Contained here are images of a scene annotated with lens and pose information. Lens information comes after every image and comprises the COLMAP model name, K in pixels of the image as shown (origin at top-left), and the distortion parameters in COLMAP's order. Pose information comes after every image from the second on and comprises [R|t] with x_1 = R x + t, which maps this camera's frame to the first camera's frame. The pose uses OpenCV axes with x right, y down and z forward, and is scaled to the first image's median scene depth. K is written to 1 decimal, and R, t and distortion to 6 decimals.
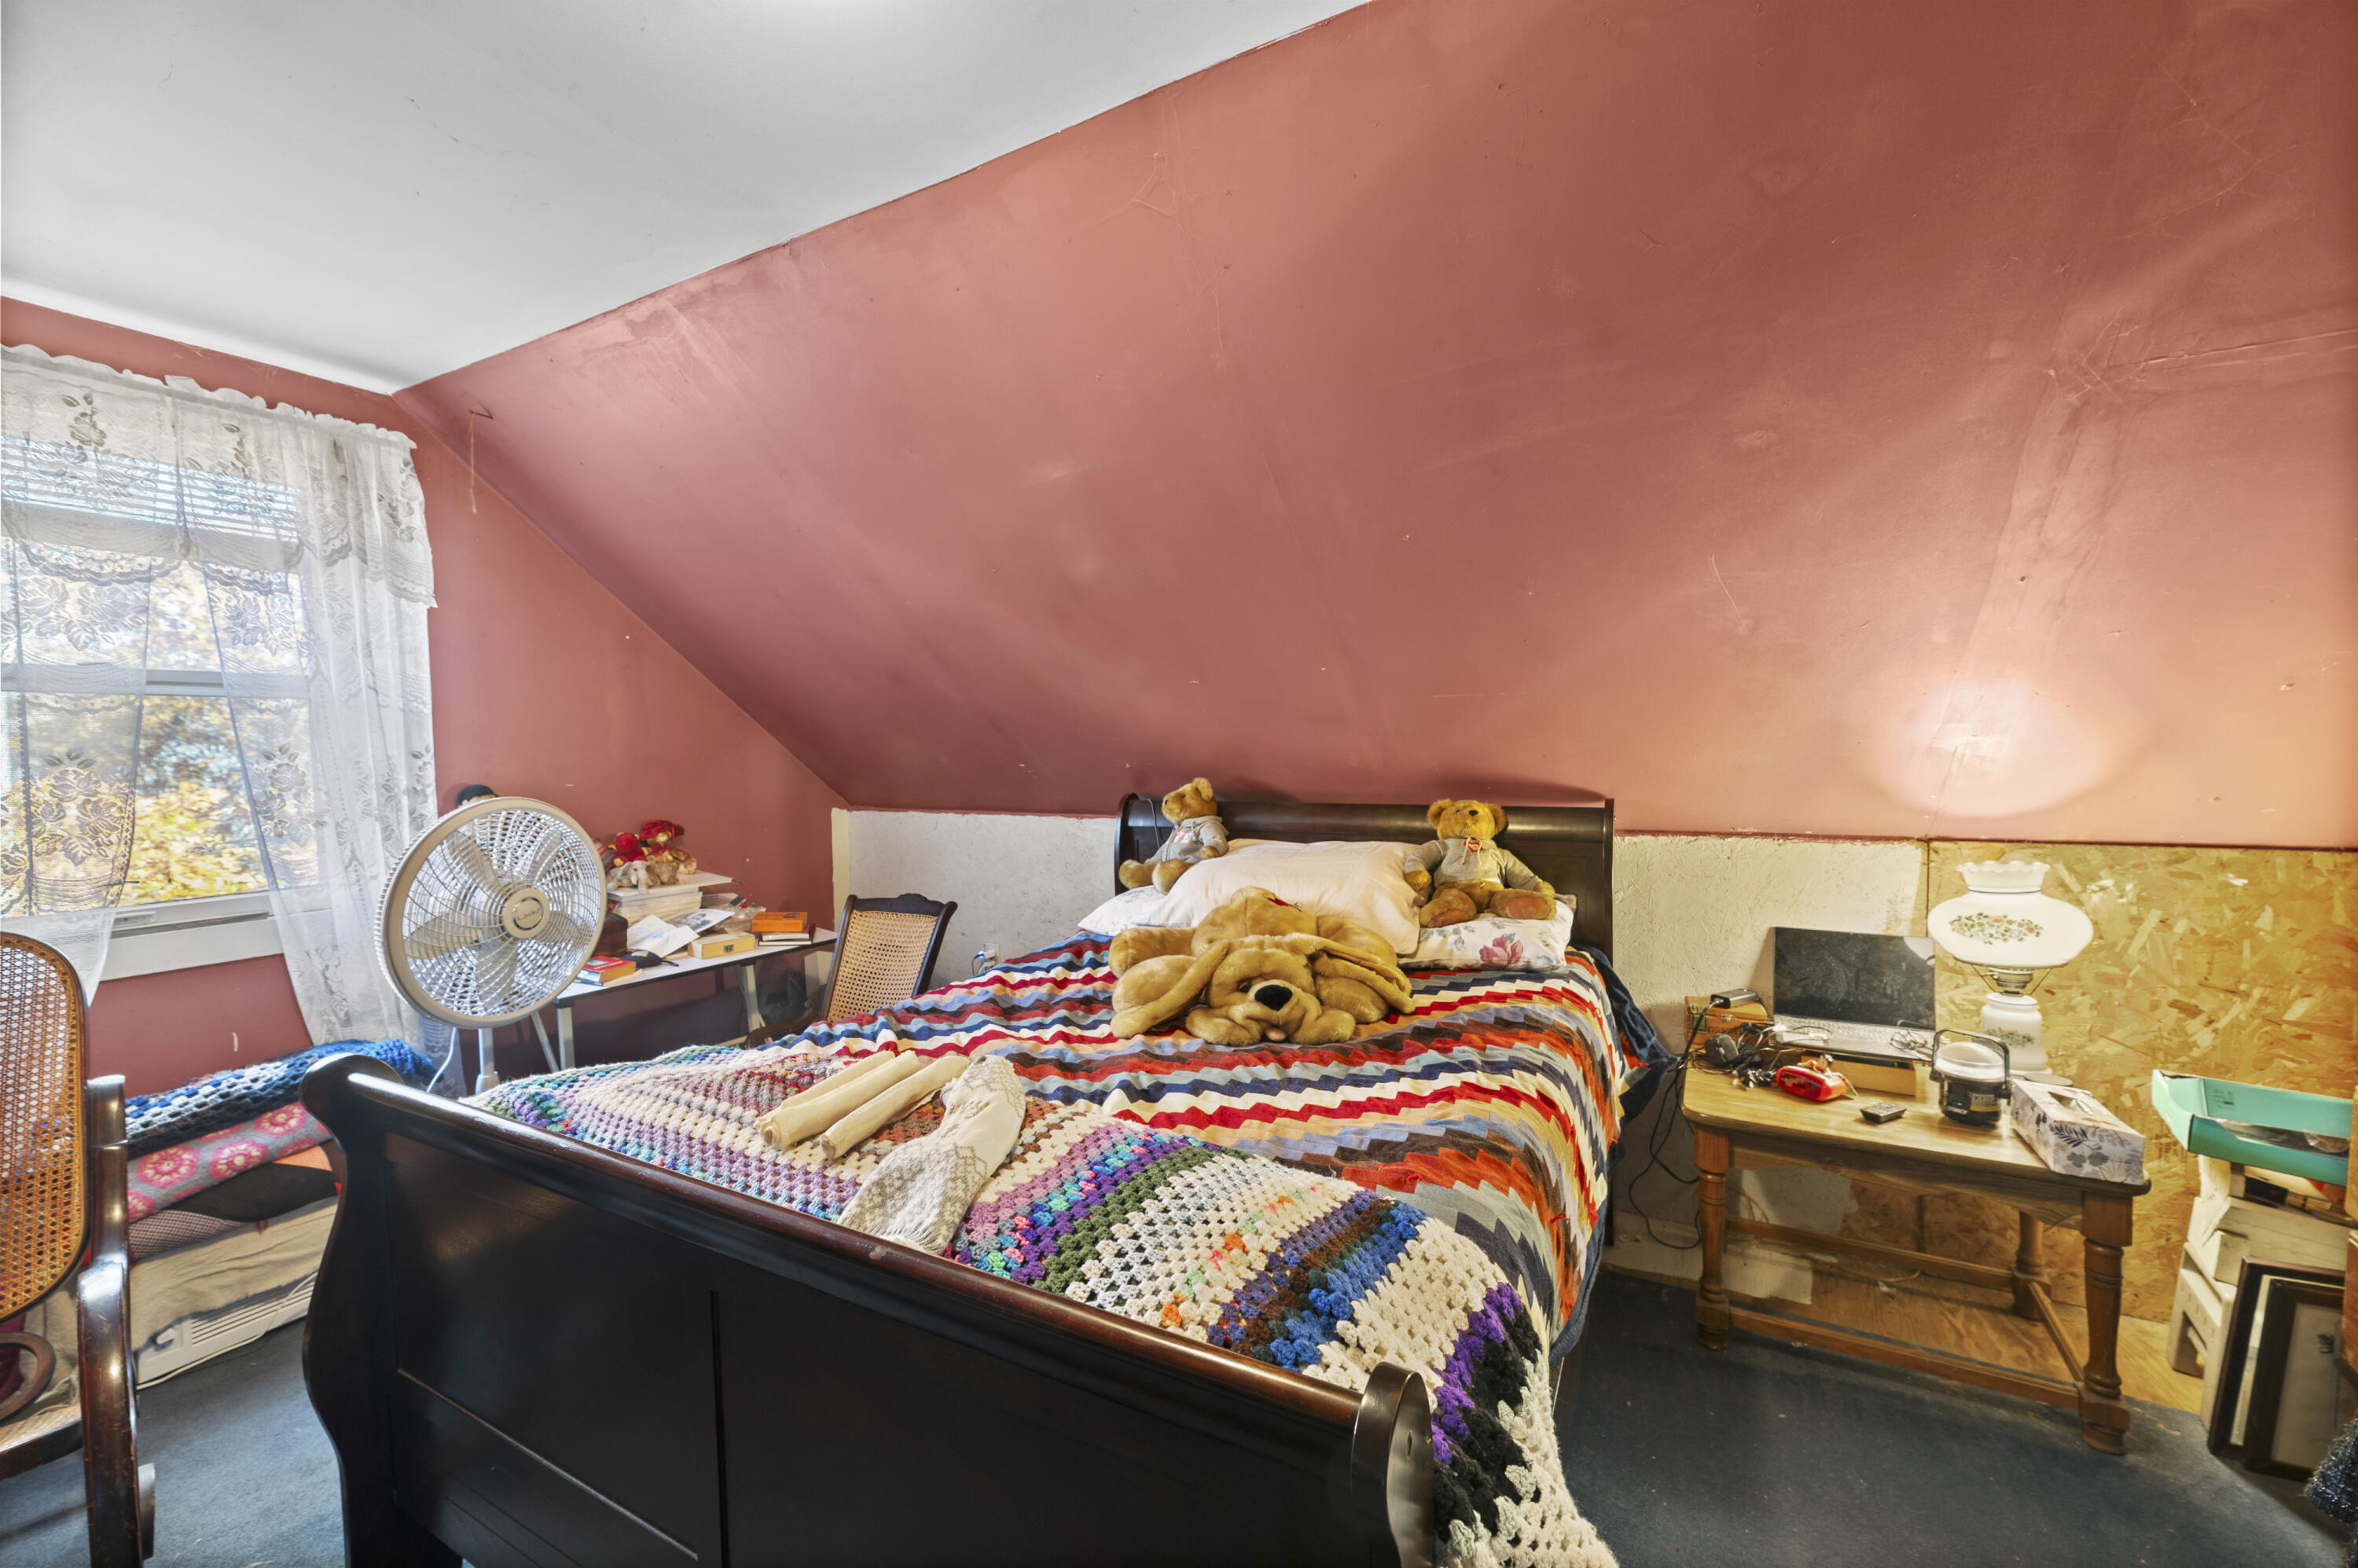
lens RADIAL K [[938.1, 0, 1173.4], [0, 938.1, 783.7], [0, 0, 1]] dist [0.001553, 0.000069]
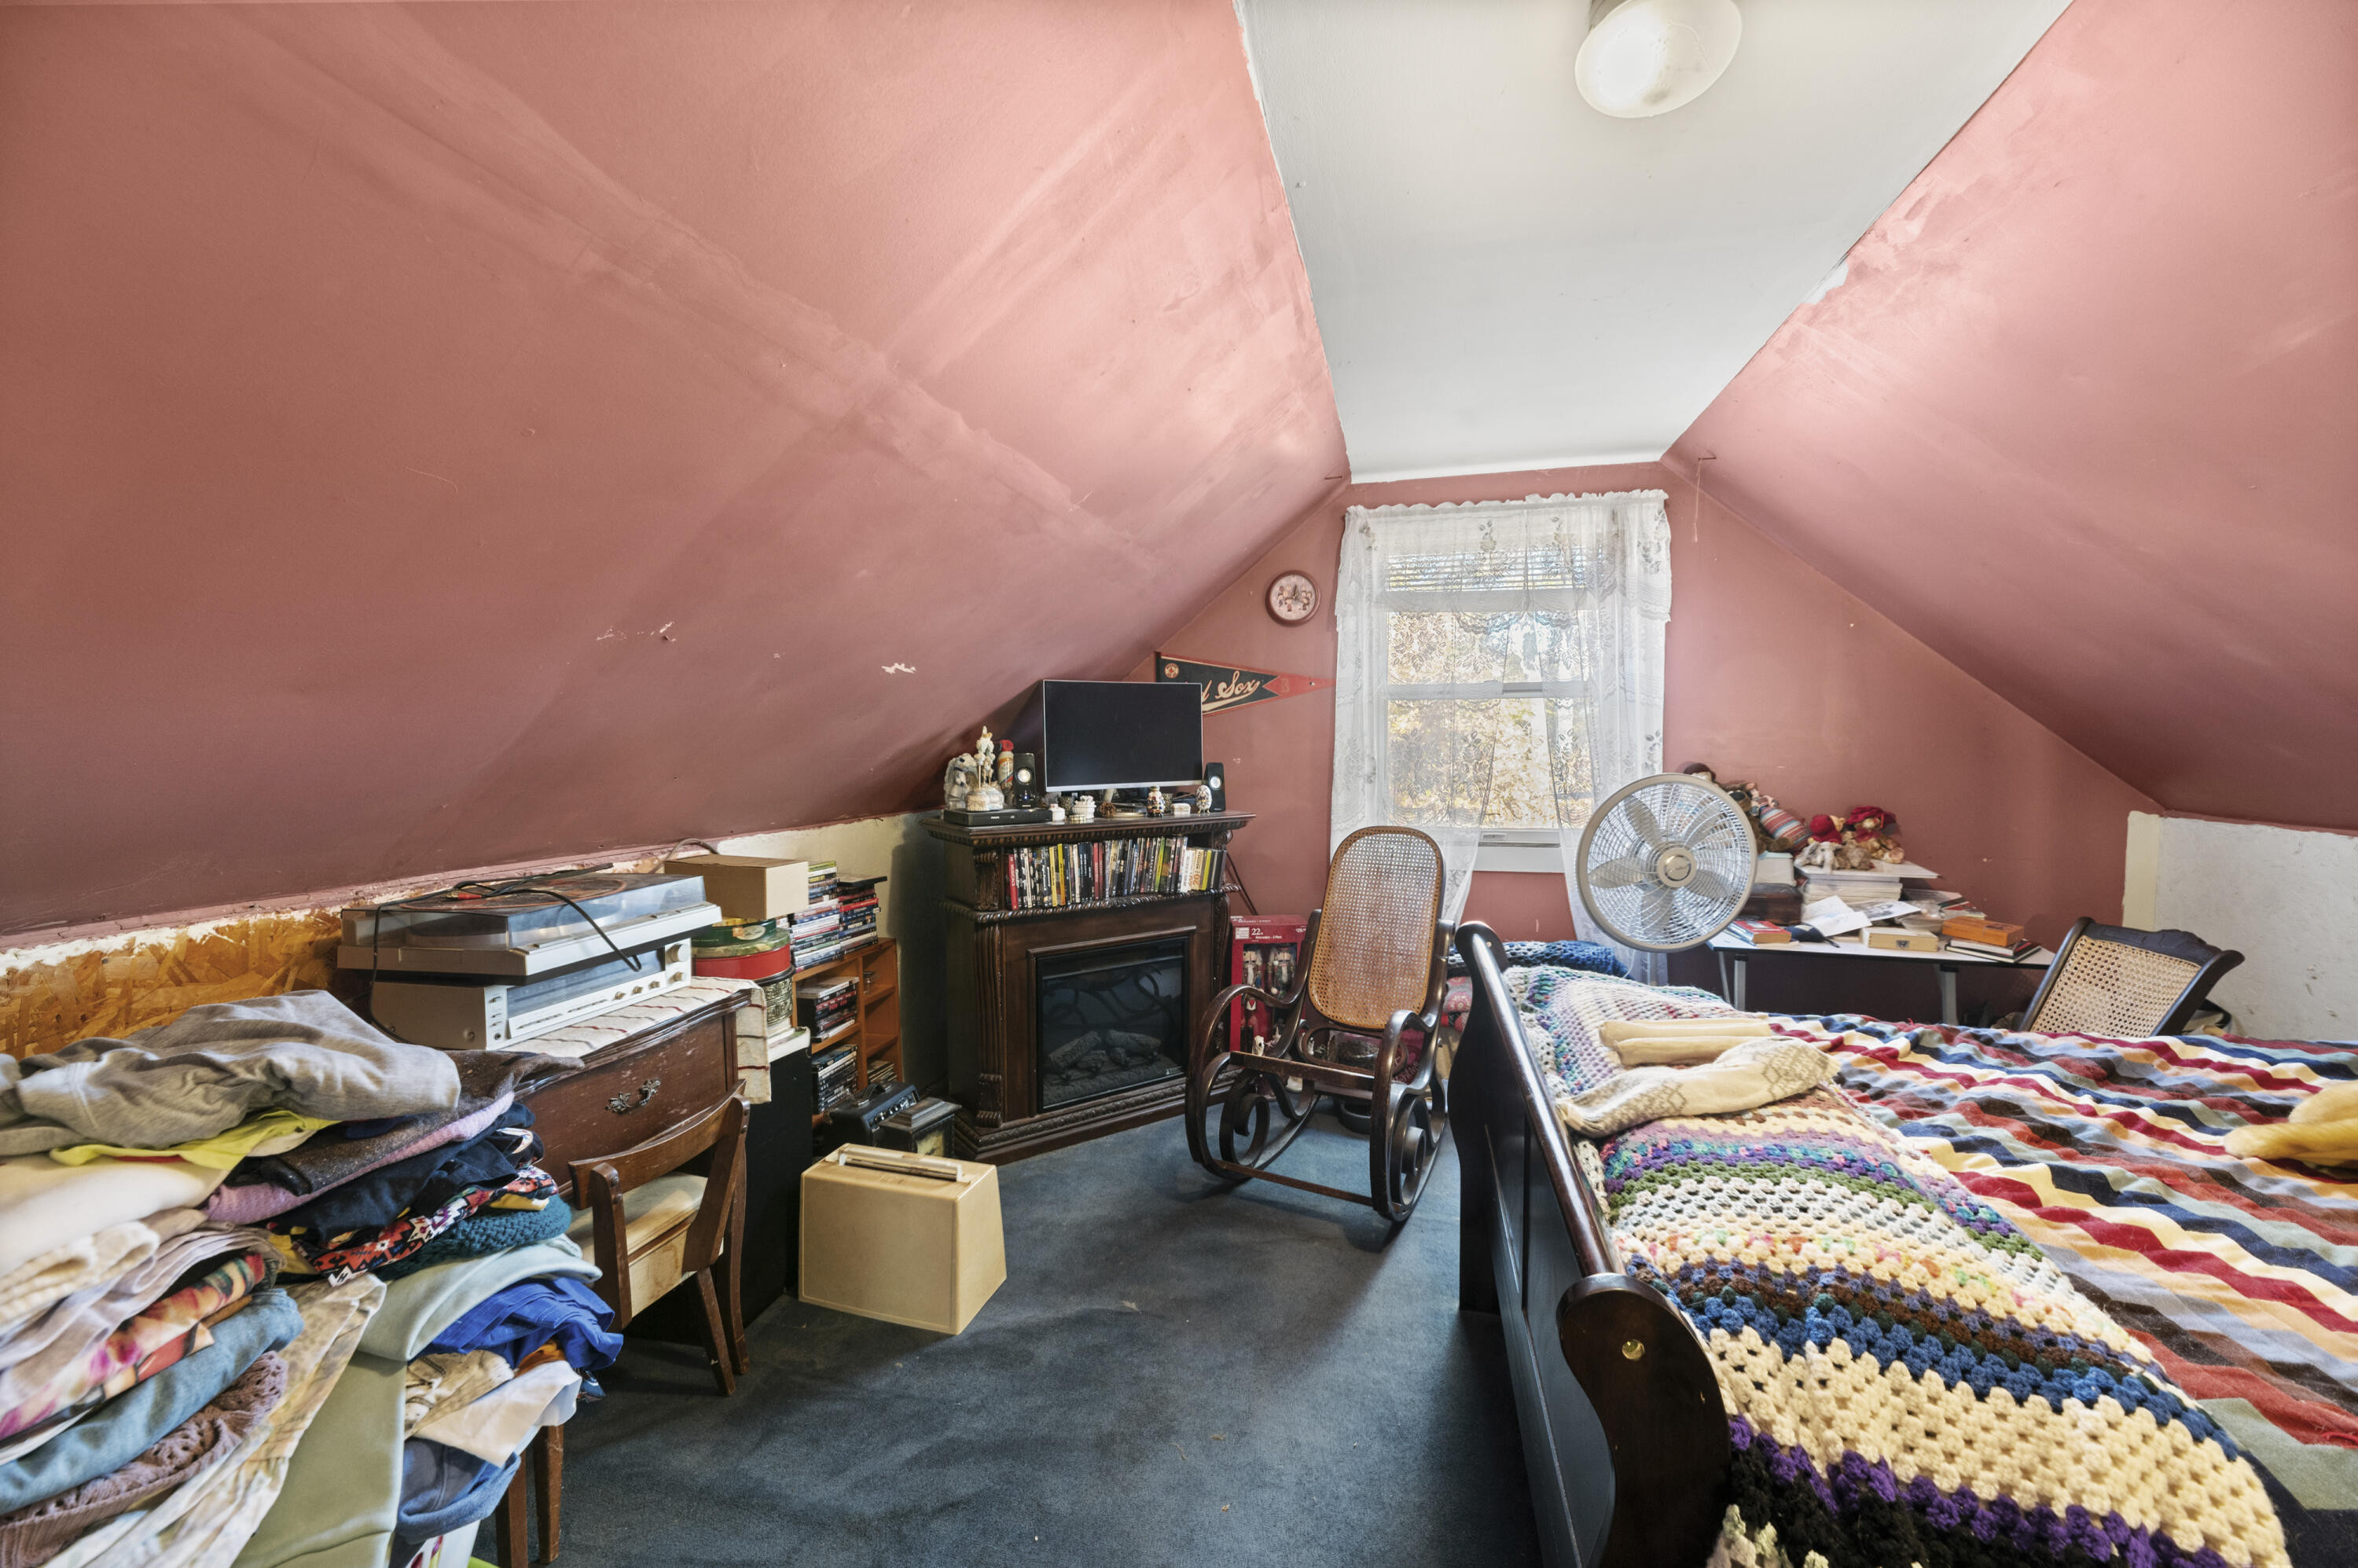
lens RADIAL K [[938.1, 0, 1173.4], [0, 938.1, 783.7], [0, 0, 1]] dist [0.001553, 0.000069]
pose [[0.251213, 0.058982, -0.966133, 0.313566], [-0.040827, 0.997899, 0.050306, -0.006483], [0.967070, 0.026807, 0.253093, 0.038427]]
